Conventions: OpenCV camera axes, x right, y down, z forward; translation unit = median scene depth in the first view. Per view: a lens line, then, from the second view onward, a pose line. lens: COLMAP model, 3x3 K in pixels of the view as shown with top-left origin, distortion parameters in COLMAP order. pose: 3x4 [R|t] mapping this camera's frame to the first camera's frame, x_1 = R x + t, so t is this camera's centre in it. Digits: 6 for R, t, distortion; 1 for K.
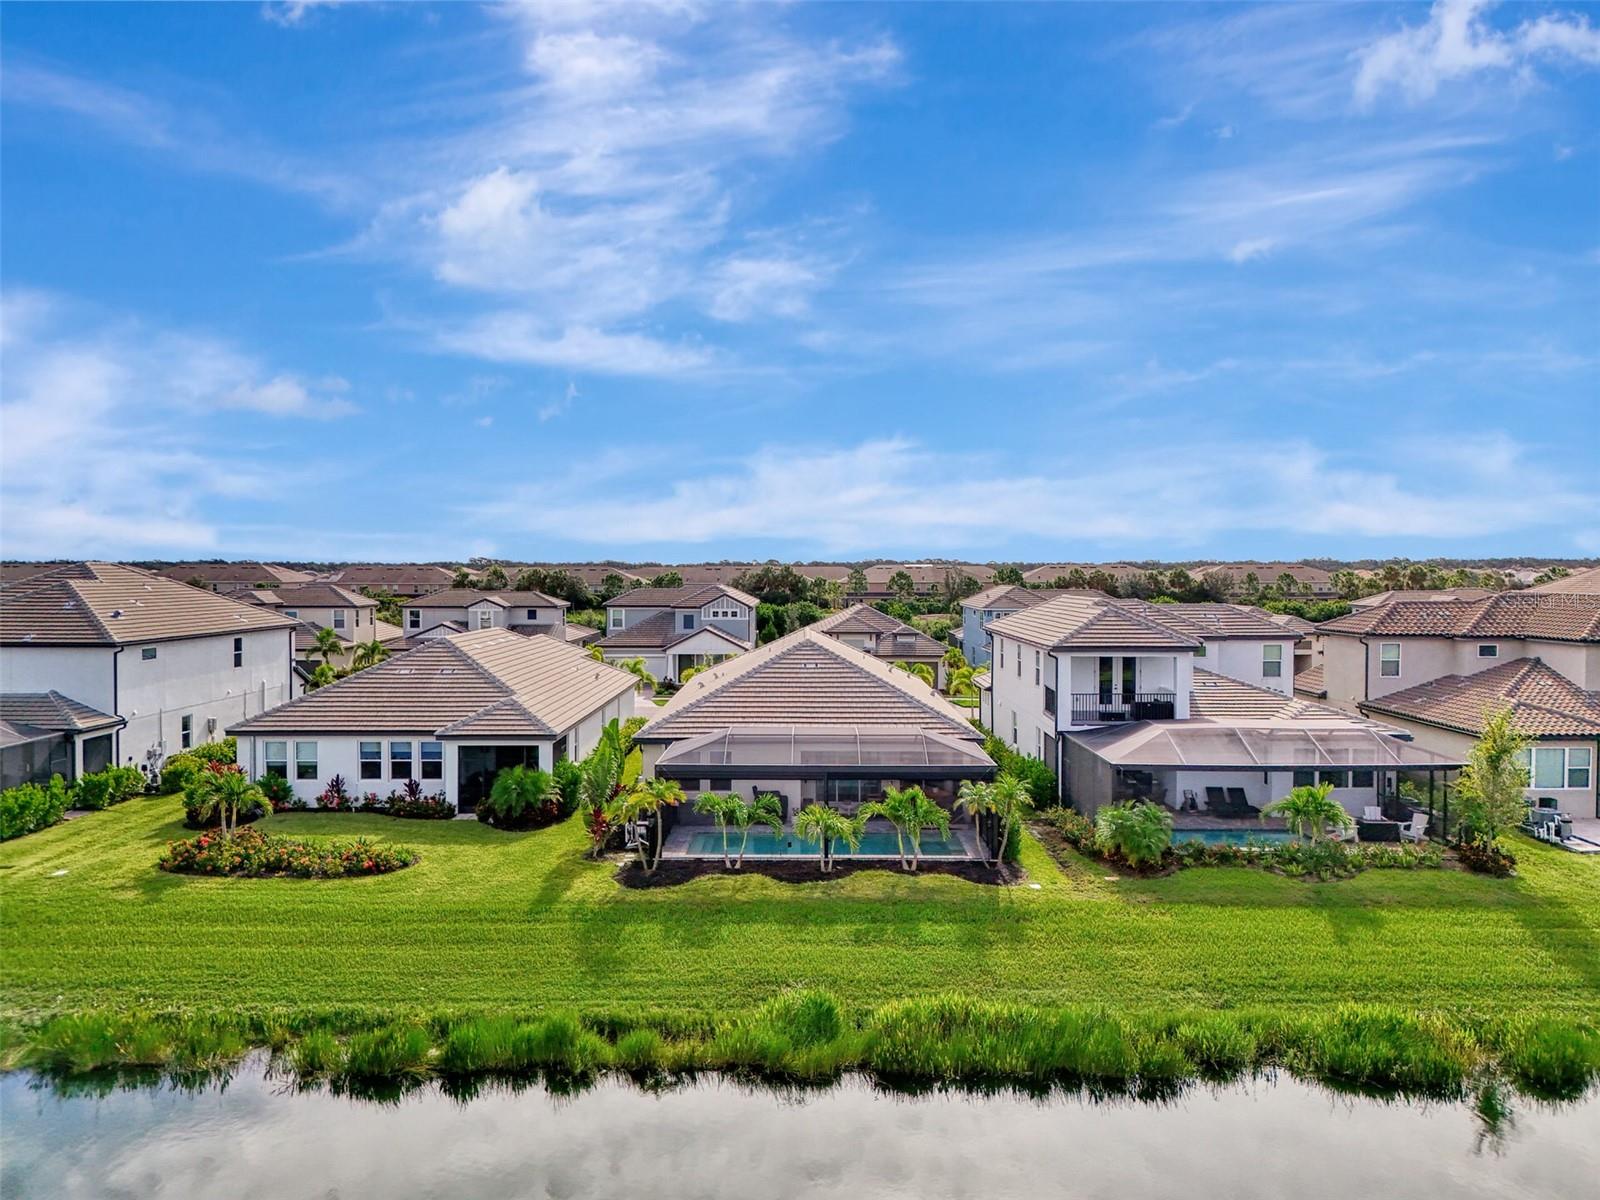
lens RADIAL K [[1097.6, 0, 800.0], [0, 1097.6, 600.0], [0, 0, 1]] dist [0.029057, -0.003084]
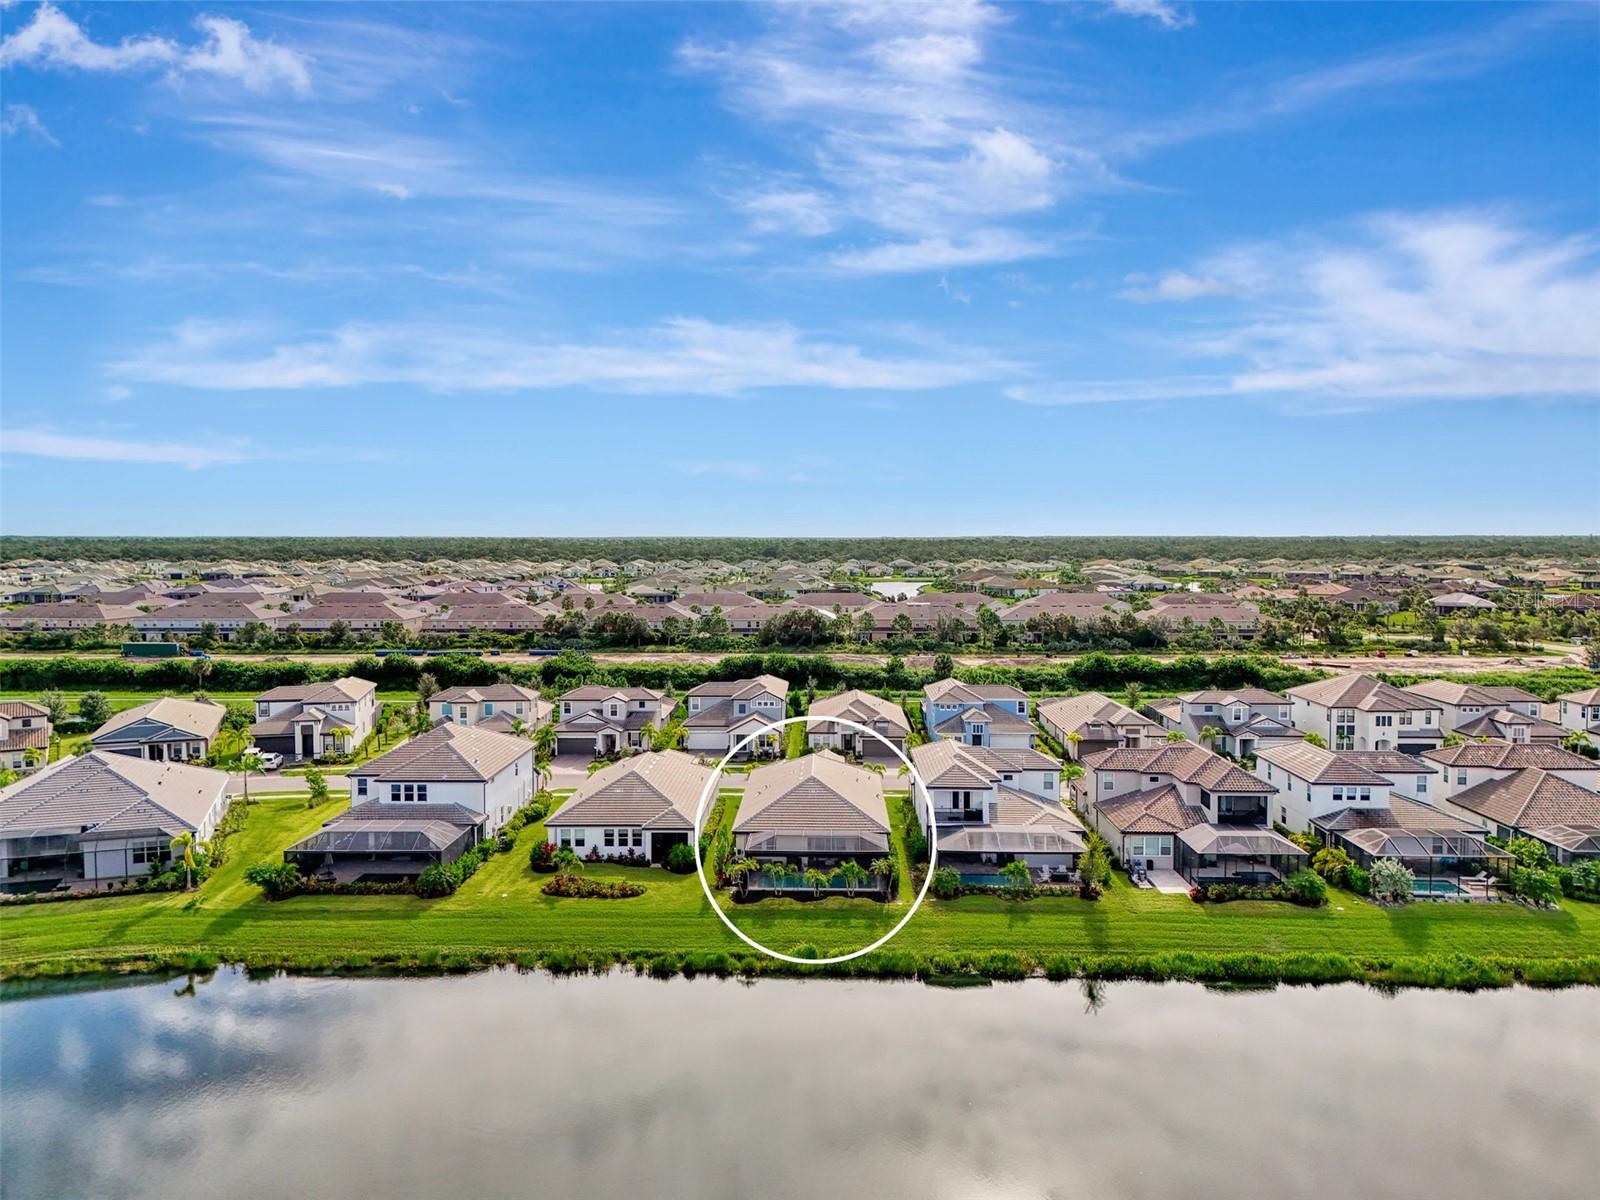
lens RADIAL K [[1098.8, 0, 800.0], [0, 1098.8, 600.0], [0, 0, 1]] dist [0.069844, -0.001269]
pose [[0.999654, -0.001826, -0.026249, 0.052824], [0.002746, 0.999381, 0.035073, -0.498490], [0.026169, -0.035133, 0.999040, -1.432247]]
